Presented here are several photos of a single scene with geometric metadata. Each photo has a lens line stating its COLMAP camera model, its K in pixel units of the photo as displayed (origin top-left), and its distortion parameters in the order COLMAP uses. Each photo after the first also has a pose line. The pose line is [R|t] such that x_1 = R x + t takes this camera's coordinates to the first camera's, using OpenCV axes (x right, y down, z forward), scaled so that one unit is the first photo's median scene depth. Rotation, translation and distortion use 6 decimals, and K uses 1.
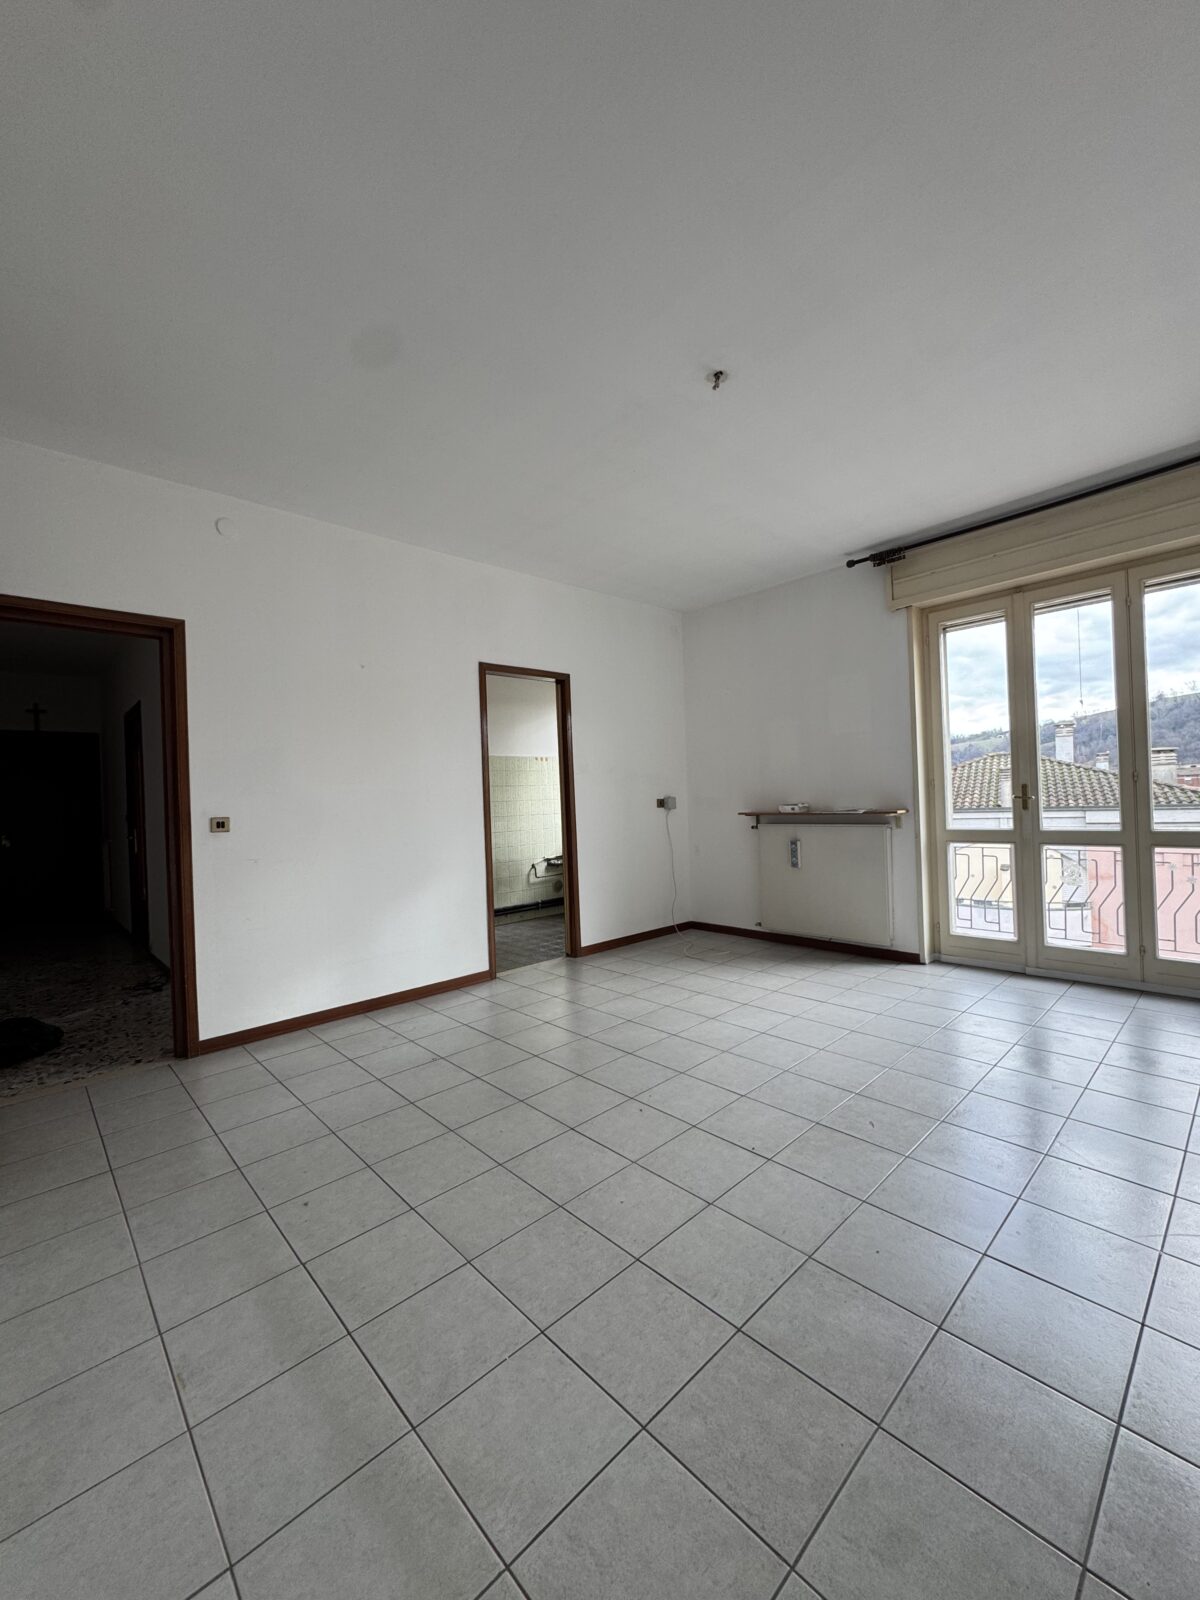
lens RADIAL K [[637.8, 0, 604.0], [0, 637.8, 798.8], [0, 0, 1]] dist [-0.004406, 0.000675]
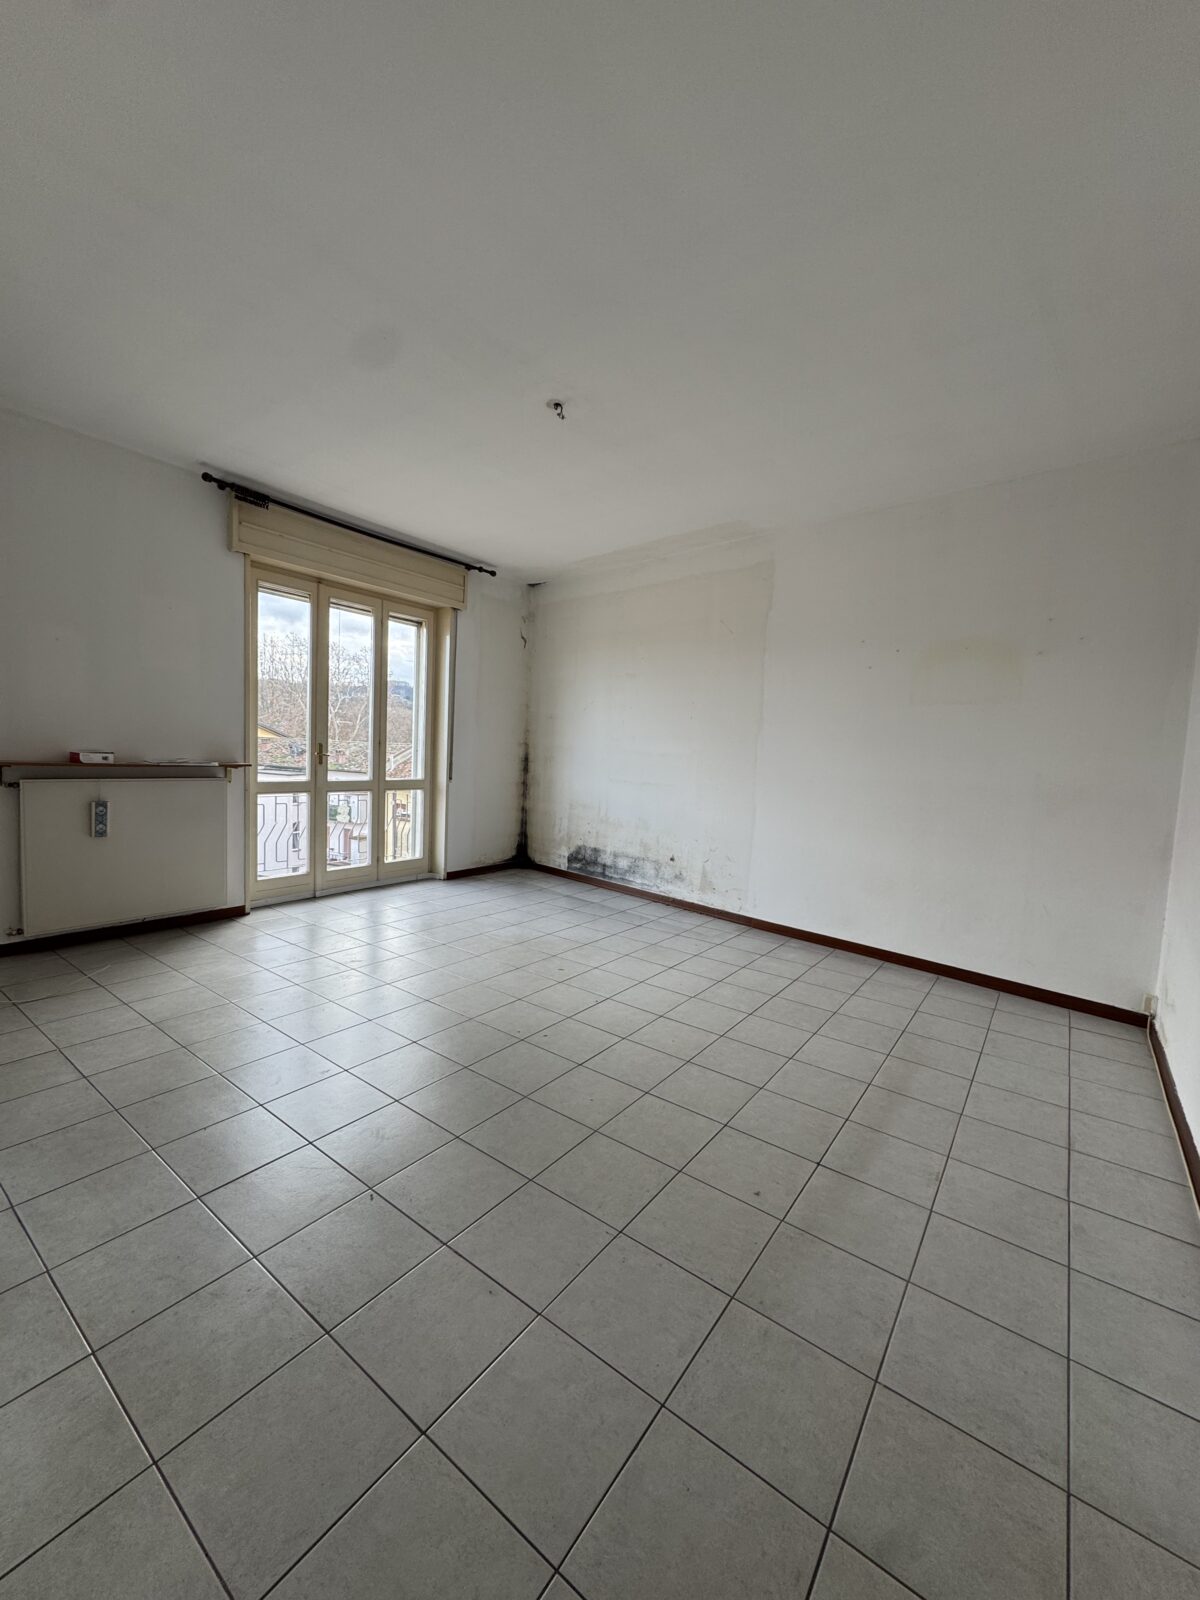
lens RADIAL K [[637.8, 0, 602.0], [0, 637.8, 795.9], [0, 0, 1]] dist [-0.004406, 0.000675]
pose [[-0.181129, -0.041460, 0.982585, -0.622020], [-0.037751, 0.998668, 0.035179, 0.013835], [-0.982734, -0.030722, -0.182453, 0.664804]]
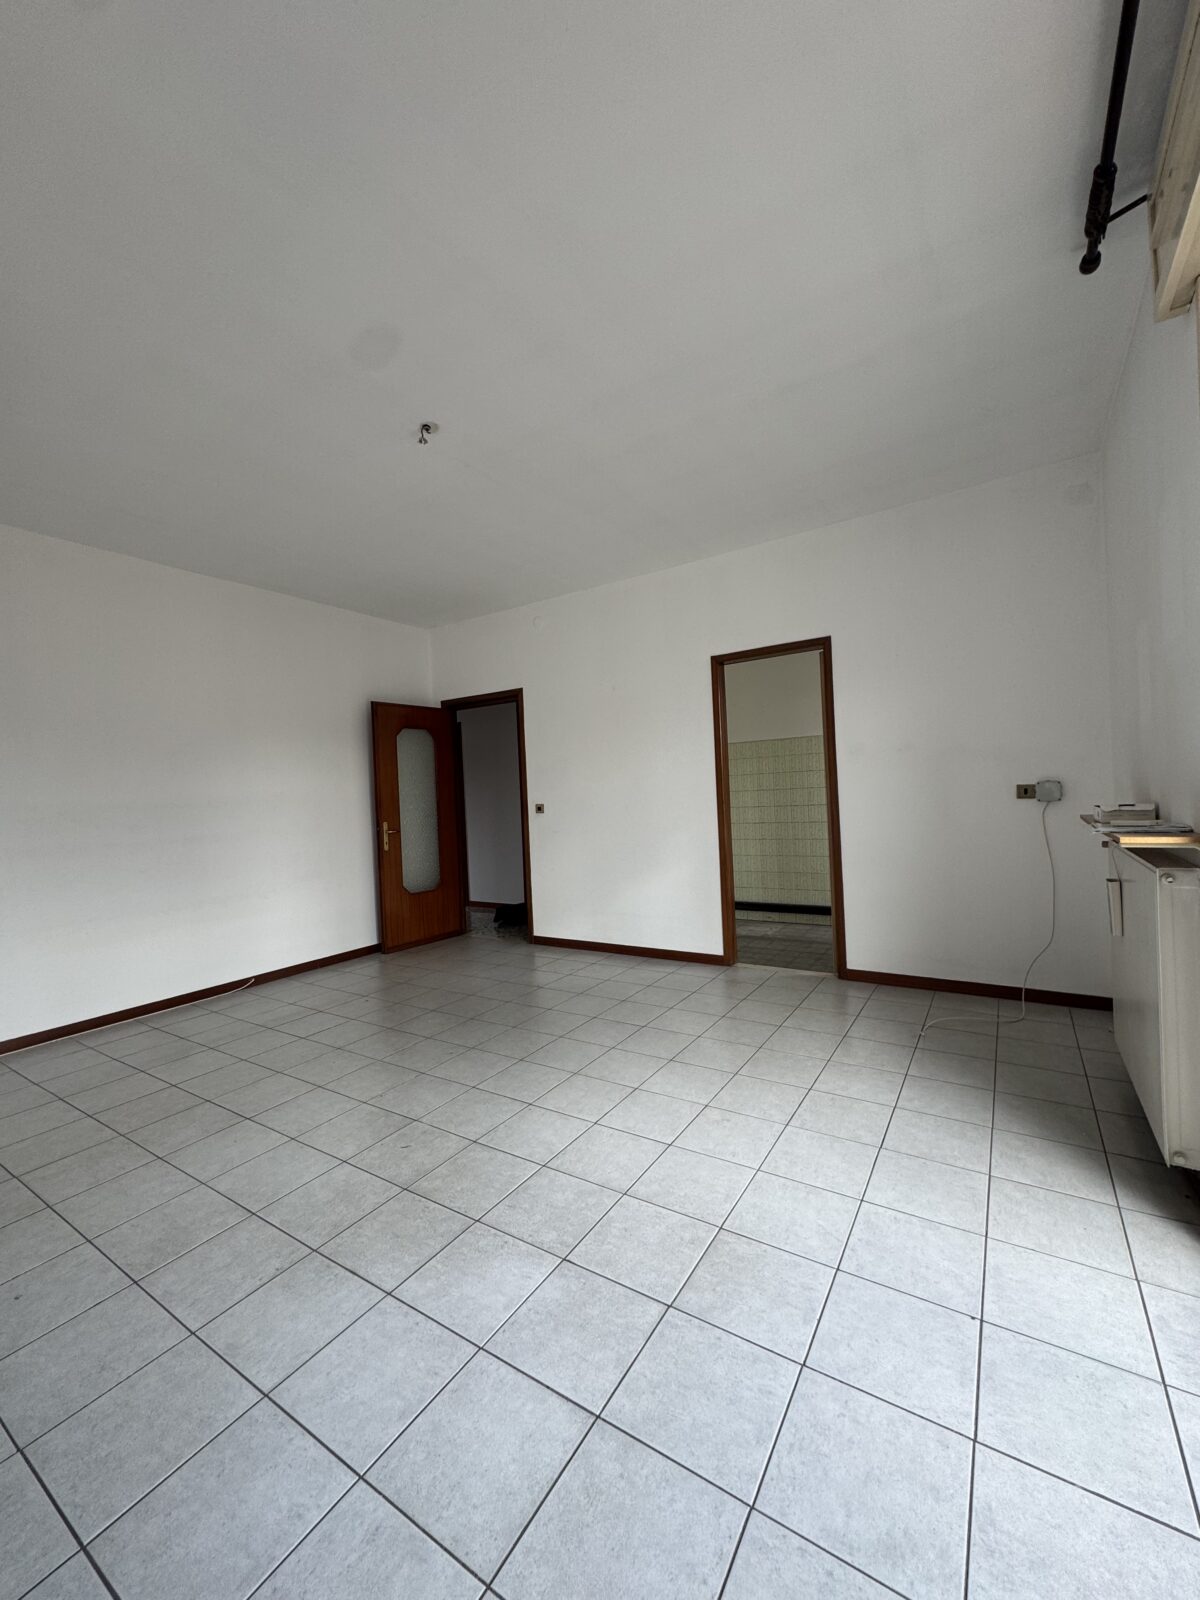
lens RADIAL K [[637.8, 0, 601.0], [0, 637.8, 804.0], [0, 0, 1]] dist [-0.004406, 0.000675]
pose [[0.236906, 0.036879, -0.970832, 0.796175], [0.033533, 0.998373, 0.046108, -0.032065], [0.970954, -0.043478, 0.235284, 0.600849]]
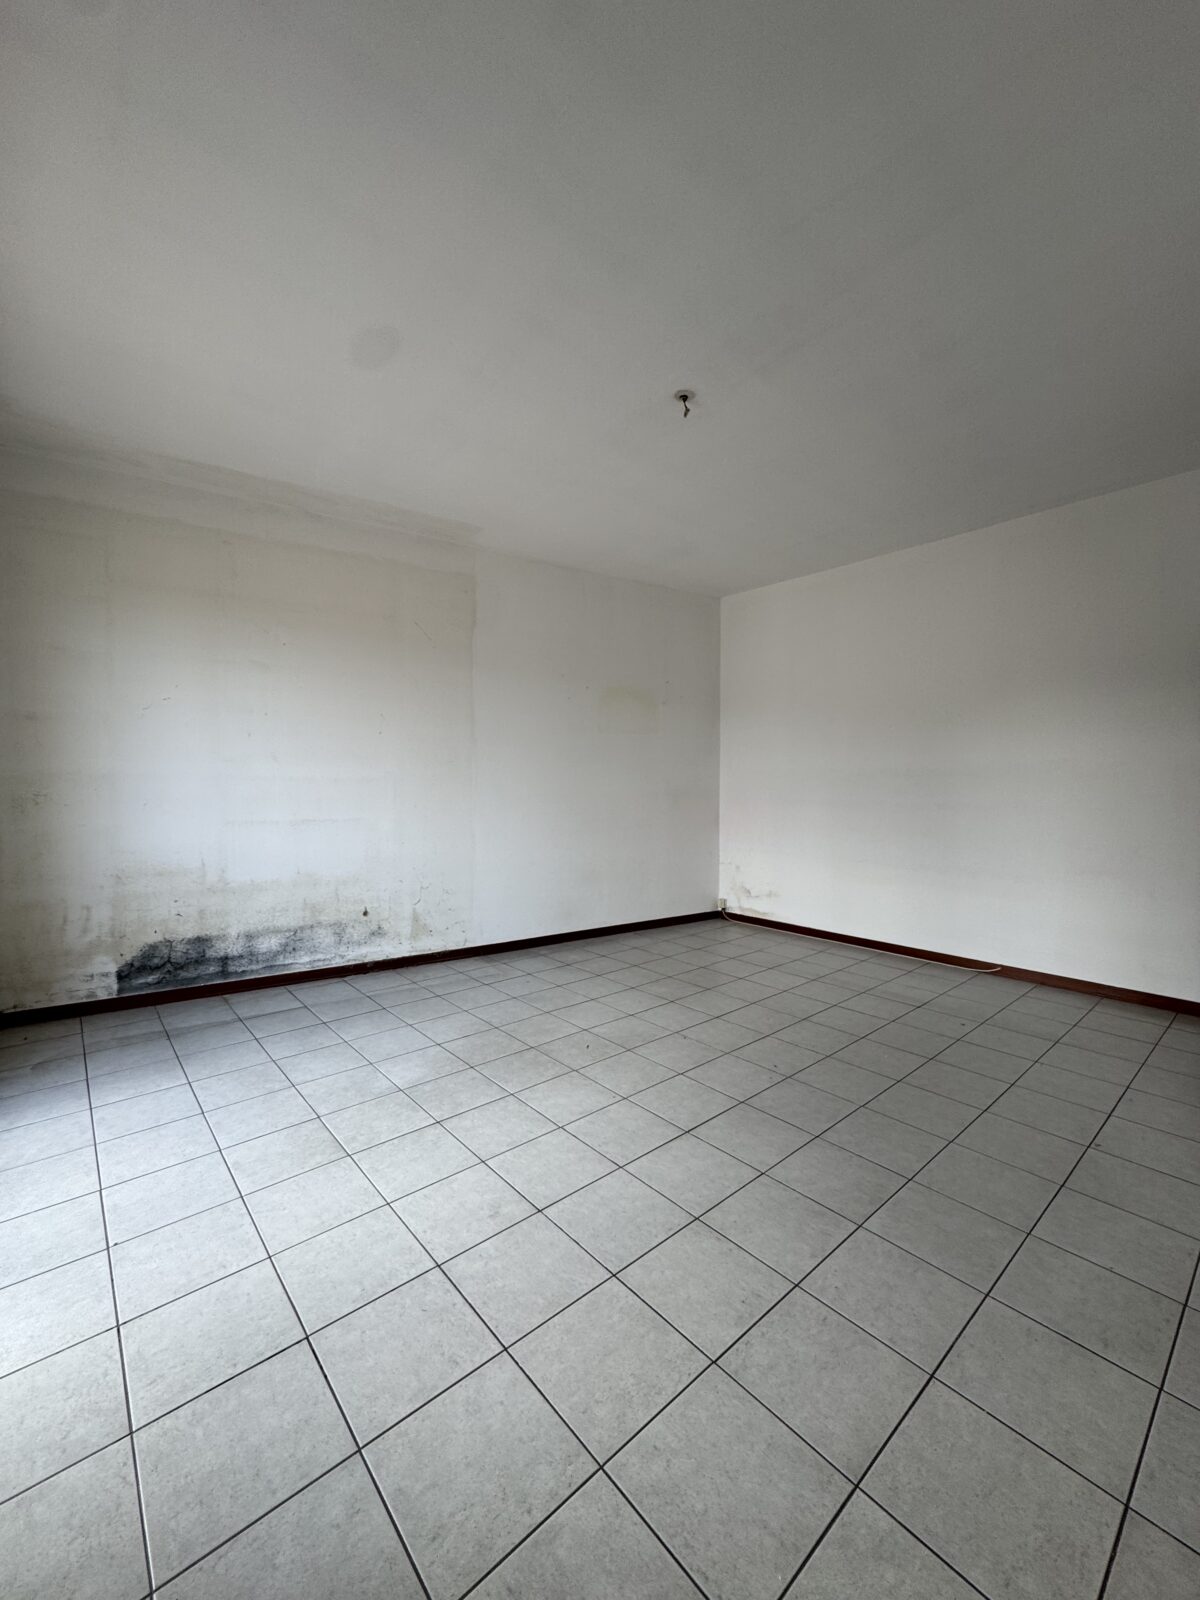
lens RADIAL K [[637.8, 0, 608.6], [0, 637.8, 792.9], [0, 0, 1]] dist [-0.004406, 0.000675]
pose [[-0.998631, 0.034322, 0.039479, 0.171471], [0.035198, 0.999145, 0.021704, -0.015717], [-0.038700, 0.023064, -0.998985, 1.260541]]
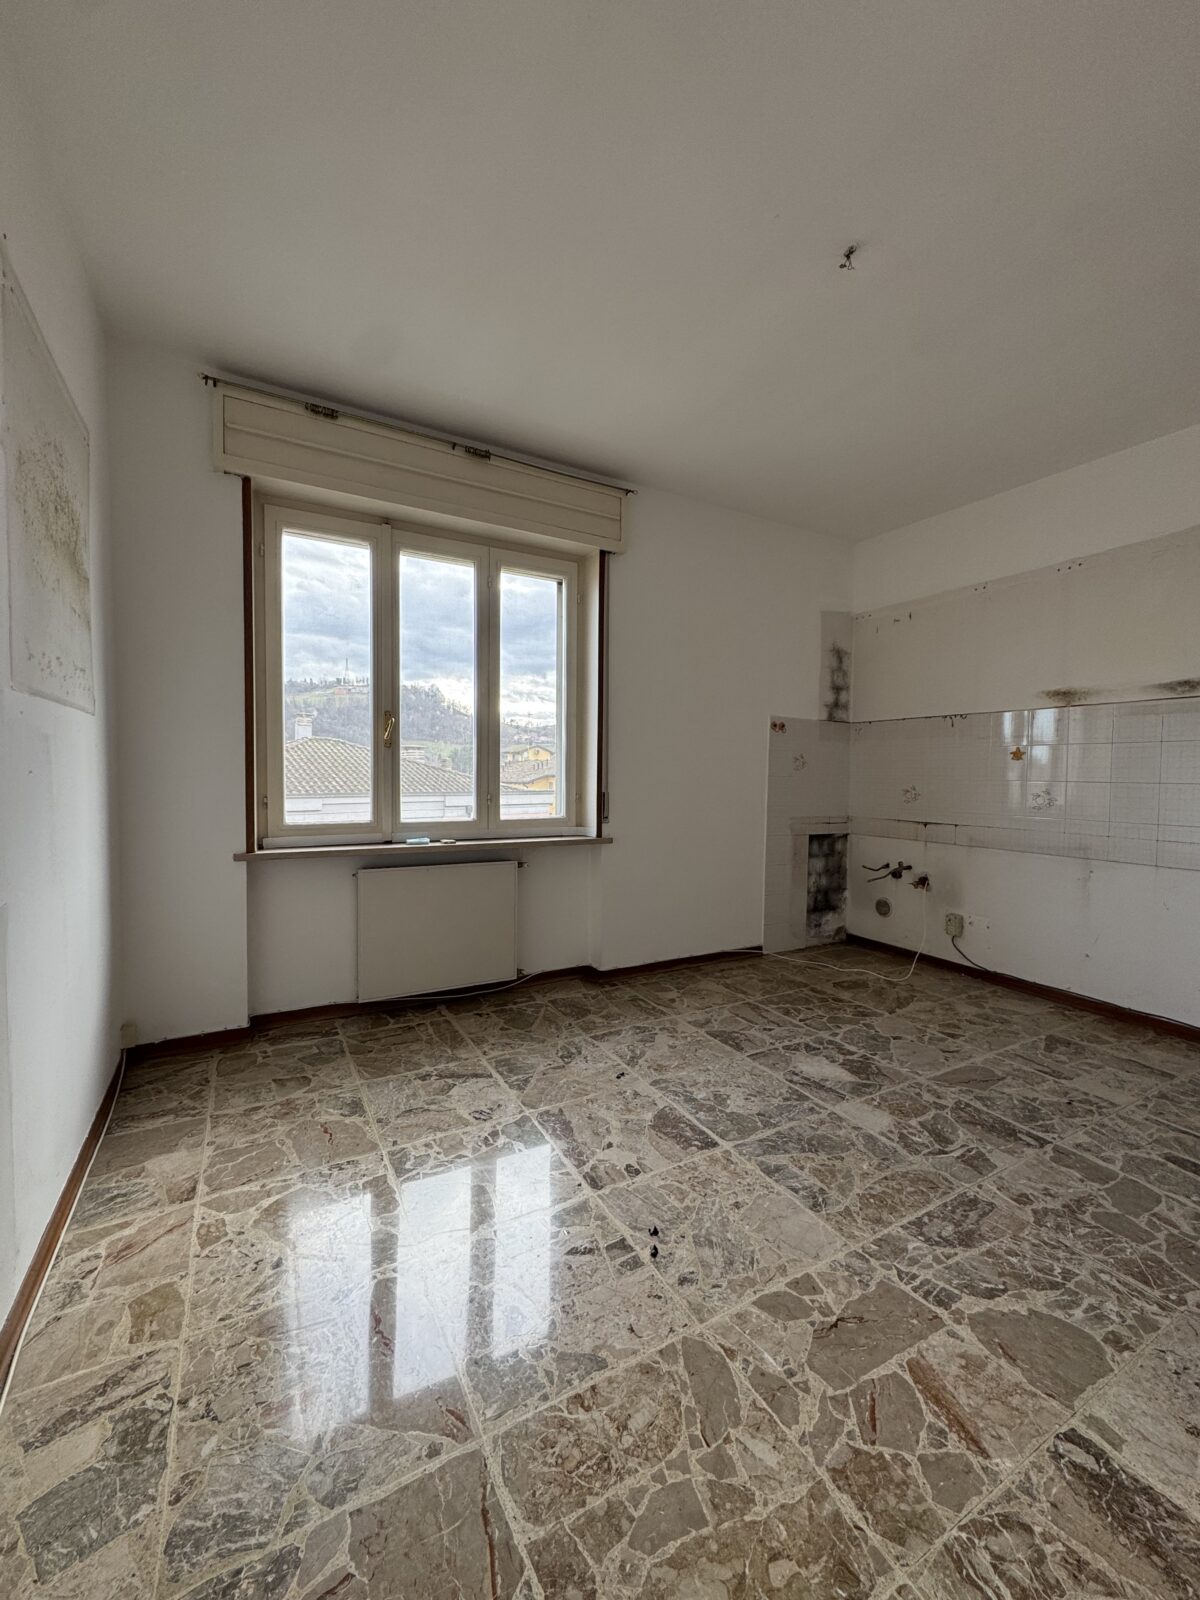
lens RADIAL K [[637.8, 0, 598.3], [0, 637.8, 799.8], [0, 0, 1]] dist [-0.004406, 0.000675]
pose [[0.246587, 0.007877, 0.969089, -0.051634], [-0.023305, 0.999726, -0.002196, 0.017585], [-0.968840, -0.022043, 0.246703, 0.524365]]
